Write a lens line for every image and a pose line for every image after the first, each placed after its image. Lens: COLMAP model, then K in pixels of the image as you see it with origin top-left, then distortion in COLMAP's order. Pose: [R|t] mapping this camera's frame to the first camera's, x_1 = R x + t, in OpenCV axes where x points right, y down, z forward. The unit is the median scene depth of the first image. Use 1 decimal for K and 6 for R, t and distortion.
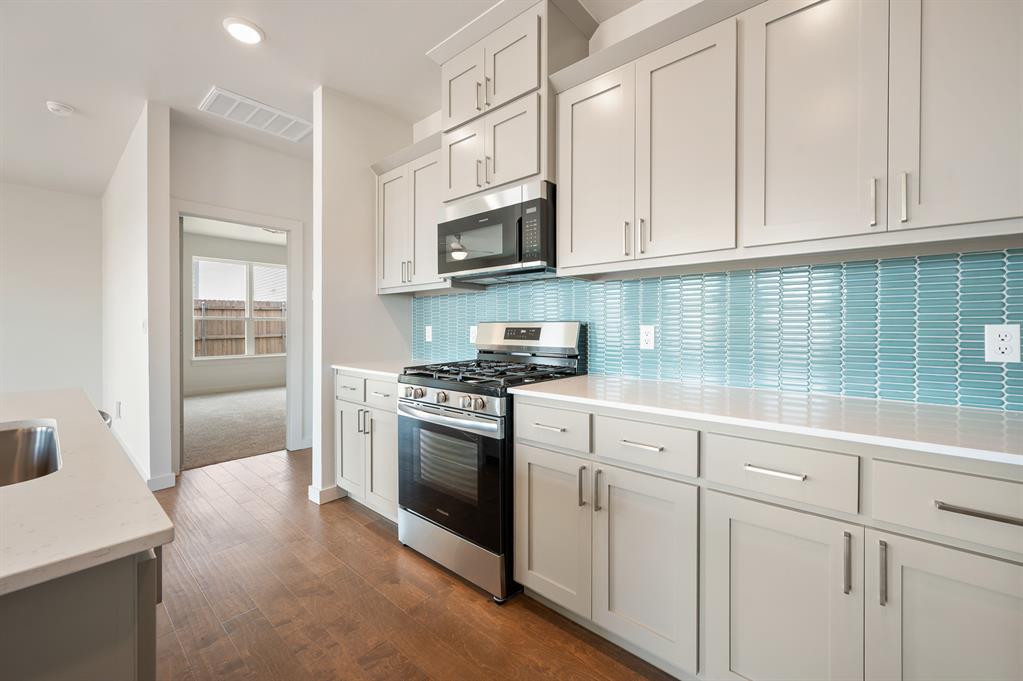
lens RADIAL K [[410.2, 0, 515.5], [0, 410.2, 327.9], [0, 0, 1]] dist [-0.001416, -0.000198]
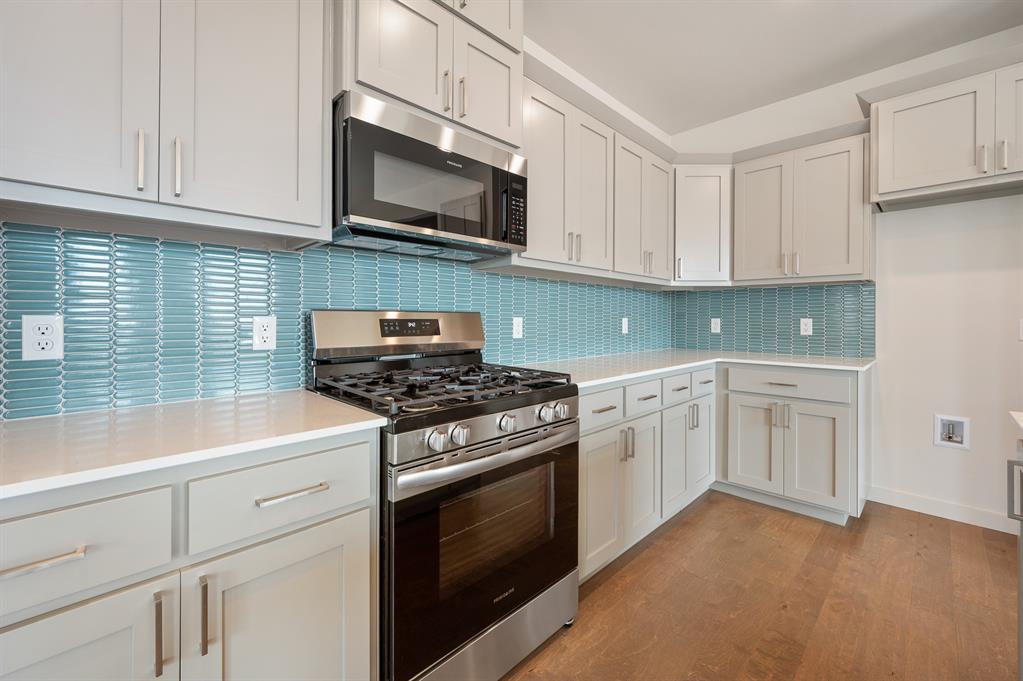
lens RADIAL K [[418.2, 0, 529.2], [0, 418.2, 319.2], [0, 0, 1]] dist [-0.000790, -0.000045]
pose [[0.056226, -0.000975, 0.998418, -0.844339], [-0.000130, 1.000000, 0.000984, -0.001777], [-0.998418, -0.000185, 0.056226, 0.908090]]
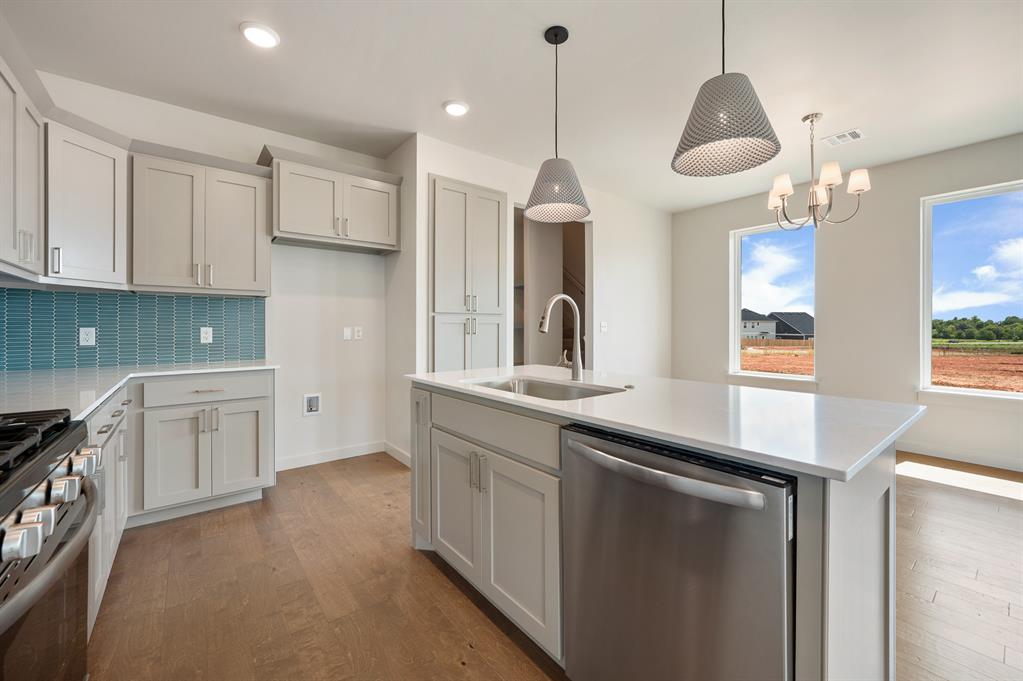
lens RADIAL K [[410.2, 0, 515.5], [0, 410.2, 327.9], [0, 0, 1]] dist [-0.001416, -0.000198]
pose [[-0.983445, 0.001124, 0.181203, -0.723193], [0.001915, 0.999989, 0.004191, -0.004743], [-0.181196, 0.004469, -0.983437, 1.312410]]
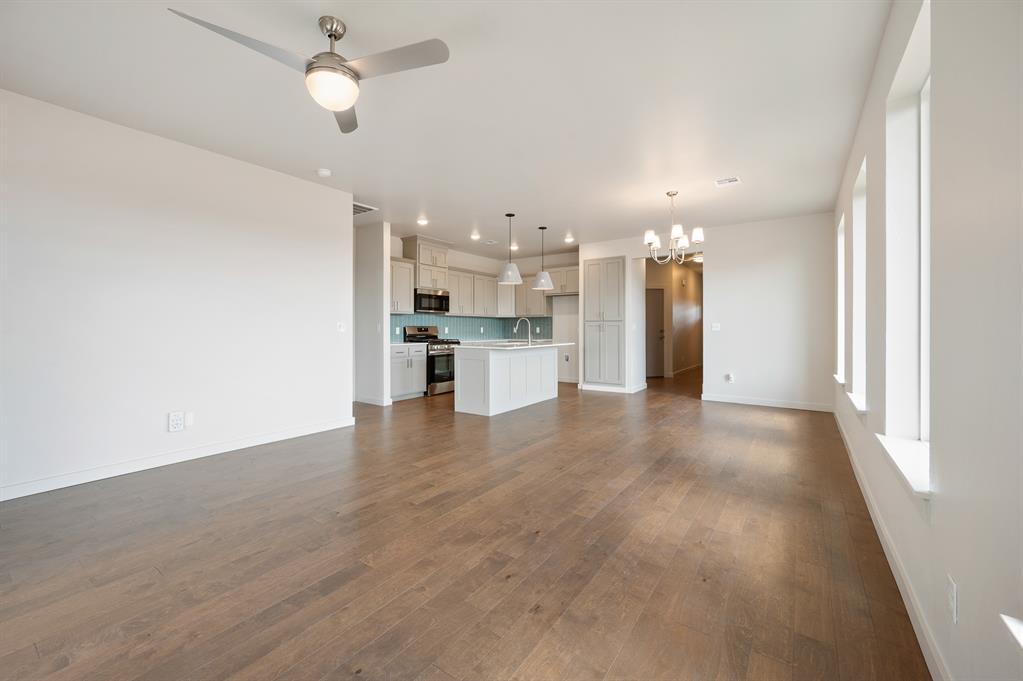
lens RADIAL K [[410.2, 0, 515.5], [0, 410.2, 327.9], [0, 0, 1]] dist [-0.001416, -0.000198]
pose [[-0.104934, 0.000951, 0.994479, -3.908651], [0.003717, 0.999993, -0.000564, 0.004052], [-0.994472, 0.003637, -0.104937, 0.745722]]
